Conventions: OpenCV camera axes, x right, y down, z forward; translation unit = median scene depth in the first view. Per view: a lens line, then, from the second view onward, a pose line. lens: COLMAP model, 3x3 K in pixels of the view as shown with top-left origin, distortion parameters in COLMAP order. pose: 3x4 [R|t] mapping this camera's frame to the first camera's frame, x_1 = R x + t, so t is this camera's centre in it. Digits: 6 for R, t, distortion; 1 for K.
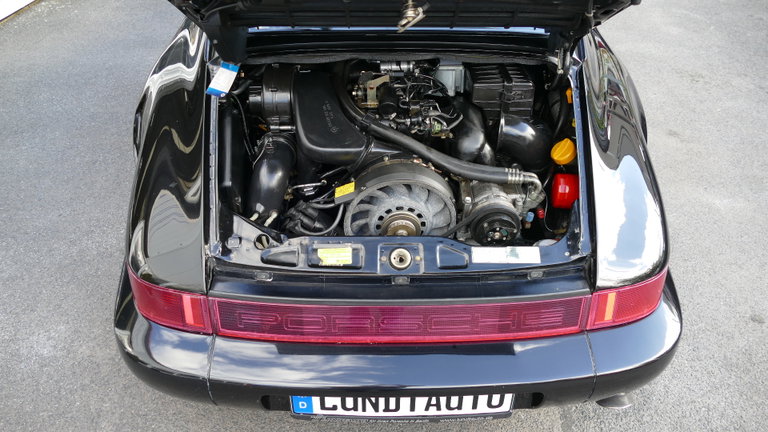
lens RADIAL K [[538.0, 0, 384.2], [0, 538.0, 216.3], [0, 0, 1]] dist [-0.000540, -0.009588]
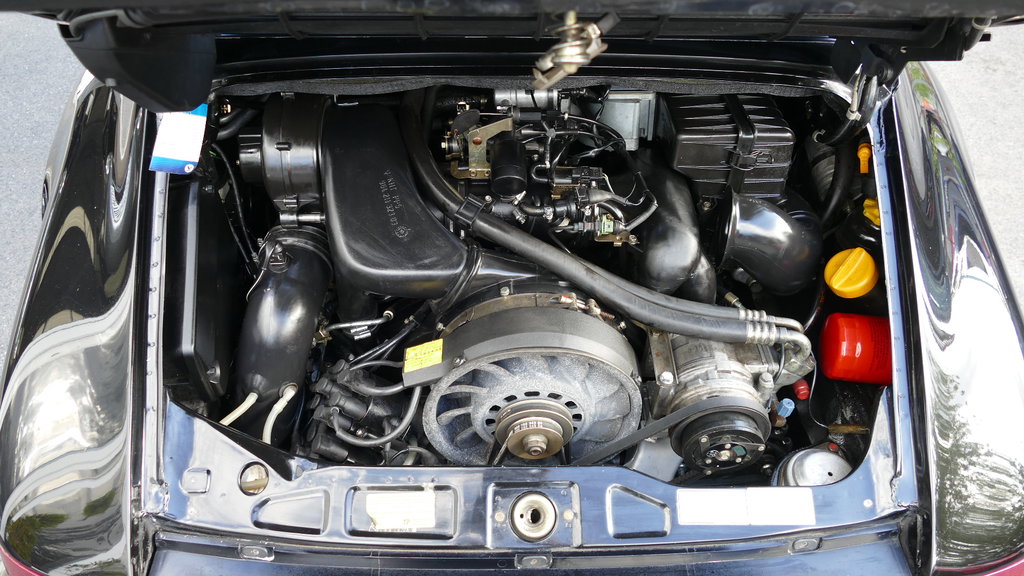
lens RADIAL K [[717.3, 0, 511.9], [0, 717.3, 287.6], [0, 0, 1]] dist [-0.000540, -0.009588]
pose [[0.999938, 0.002342, 0.010874, 0.002317], [-0.003346, 0.995636, 0.093257, -0.170493], [-0.010608, -0.093288, 0.995583, 0.323829]]
